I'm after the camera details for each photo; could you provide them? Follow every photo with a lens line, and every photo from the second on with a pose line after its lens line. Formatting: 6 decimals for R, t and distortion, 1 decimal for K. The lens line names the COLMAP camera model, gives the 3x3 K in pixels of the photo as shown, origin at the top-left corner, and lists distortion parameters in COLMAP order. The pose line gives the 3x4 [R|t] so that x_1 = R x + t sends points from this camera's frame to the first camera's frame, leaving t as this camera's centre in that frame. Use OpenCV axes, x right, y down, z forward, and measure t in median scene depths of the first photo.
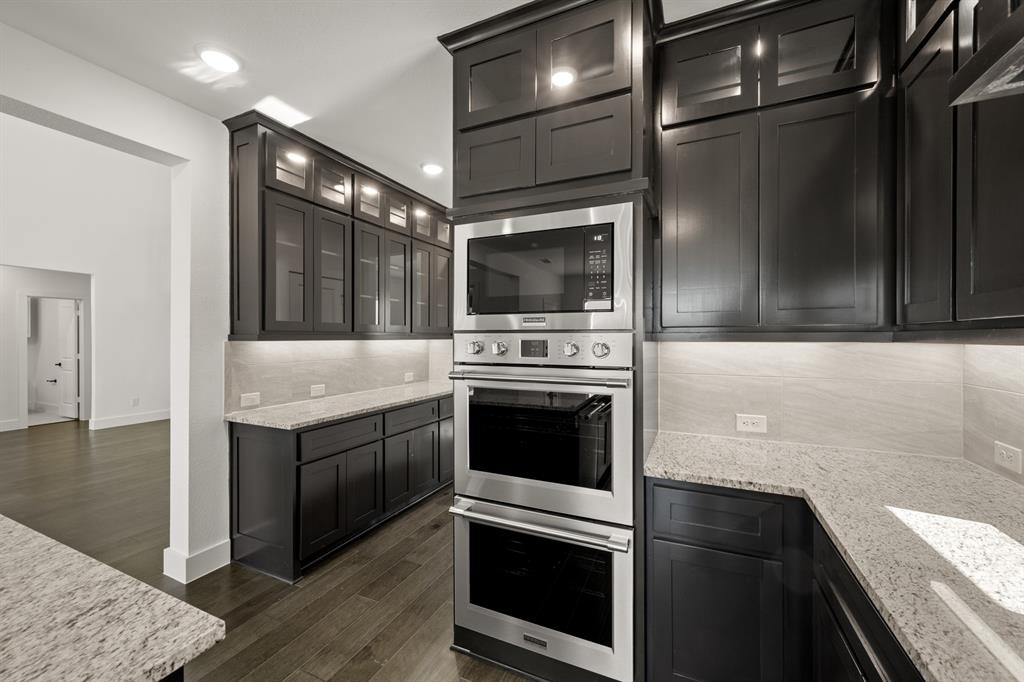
lens RADIAL K [[401.9, 0, 511.1], [0, 401.9, 339.7], [0, 0, 1]] dist [0.000891, -0.000359]
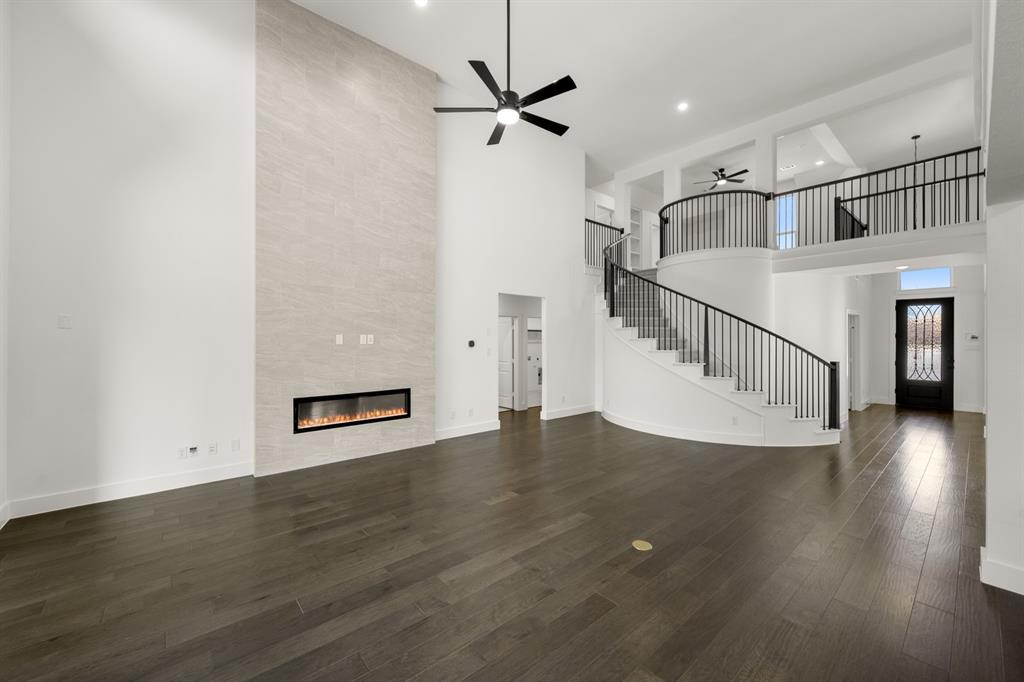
lens RADIAL K [[401.9, 0, 515.9], [0, 401.9, 337.5], [0, 0, 1]] dist [0.000891, -0.000359]
pose [[0.915227, -0.001607, -0.402935, -2.202698], [-0.001648, 0.999969, -0.007732, -0.092904], [0.402935, 0.007741, 0.915196, -0.693595]]
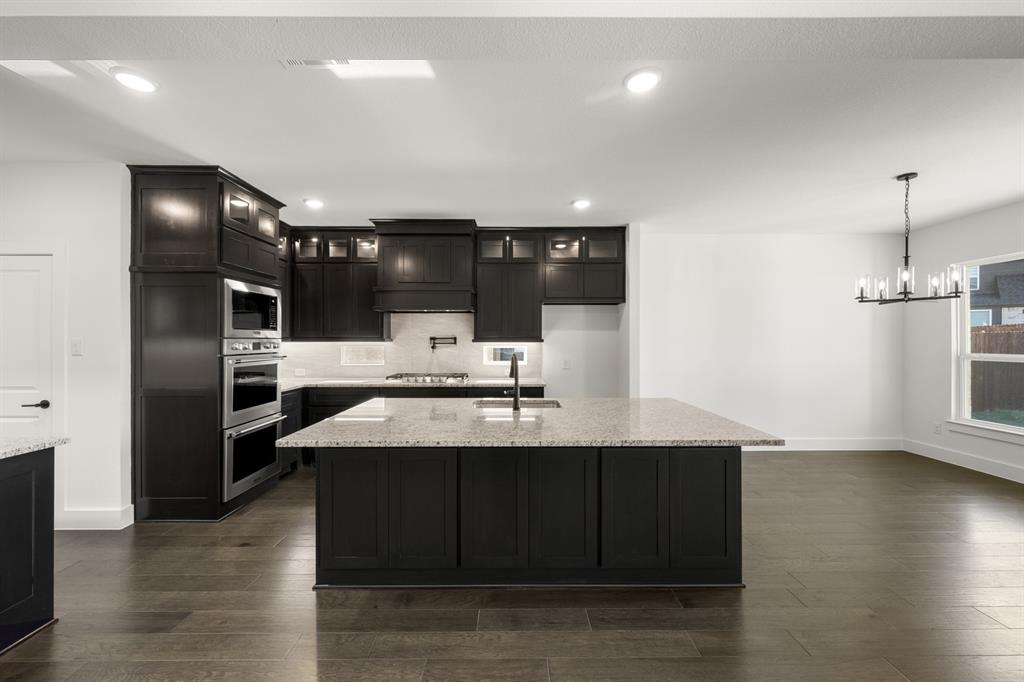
lens RADIAL K [[401.9, 0, 515.0], [0, 401.9, 338.2], [0, 0, 1]] dist [0.000891, -0.000359]
pose [[-0.423142, -0.000615, 0.906063, -2.372574], [0.002546, 0.999995, 0.001867, -0.020749], [-0.906060, 0.003097, -0.423138, 0.604992]]
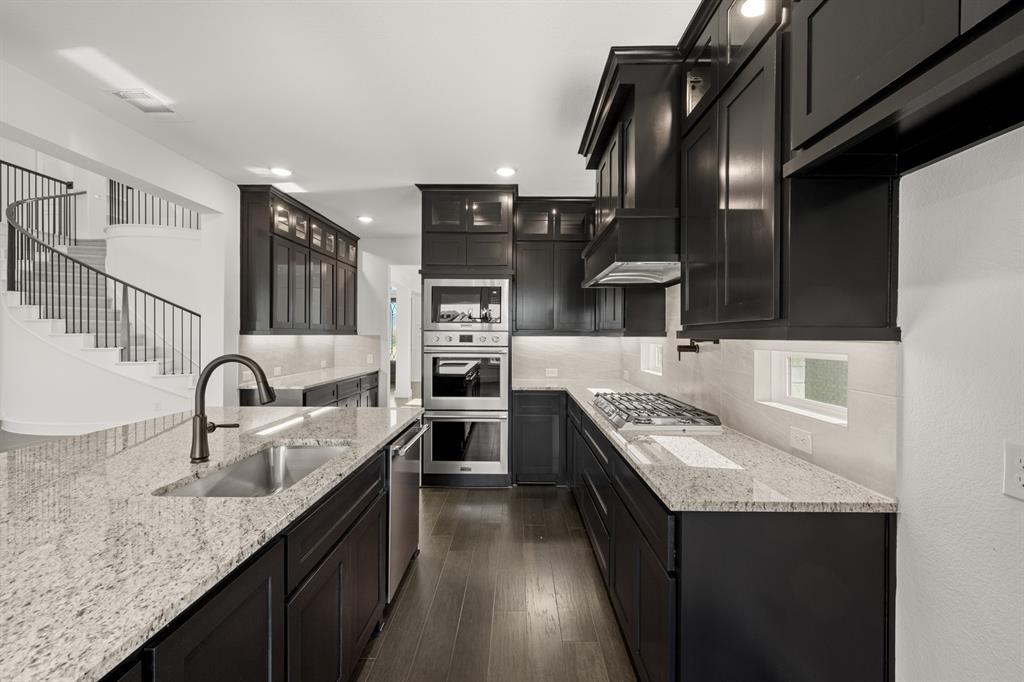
lens RADIAL K [[430.2, 0, 510.4], [0, 430.2, 338.5], [0, 0, 1]] dist [0.003959, 0.000475]
pose [[0.914748, -0.000725, 0.404023, -0.645269], [-0.001965, 0.999979, 0.006244, 0.005718], [-0.404019, -0.006506, 0.914727, -1.221550]]
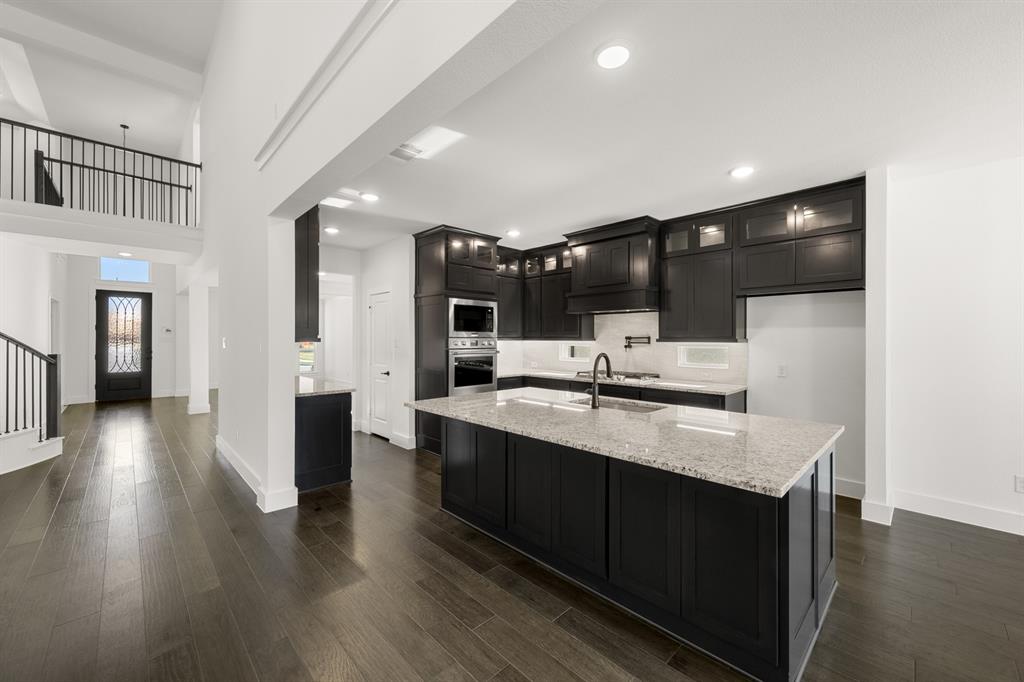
lens RADIAL K [[401.9, 0, 516.1], [0, 401.9, 339.3], [0, 0, 1]] dist [0.000891, -0.000359]
pose [[0.358455, -0.004286, 0.933537, -2.560865], [0.002276, 0.999991, 0.003717, -0.018192], [-0.933544, 0.000793, 0.358461, -0.392346]]
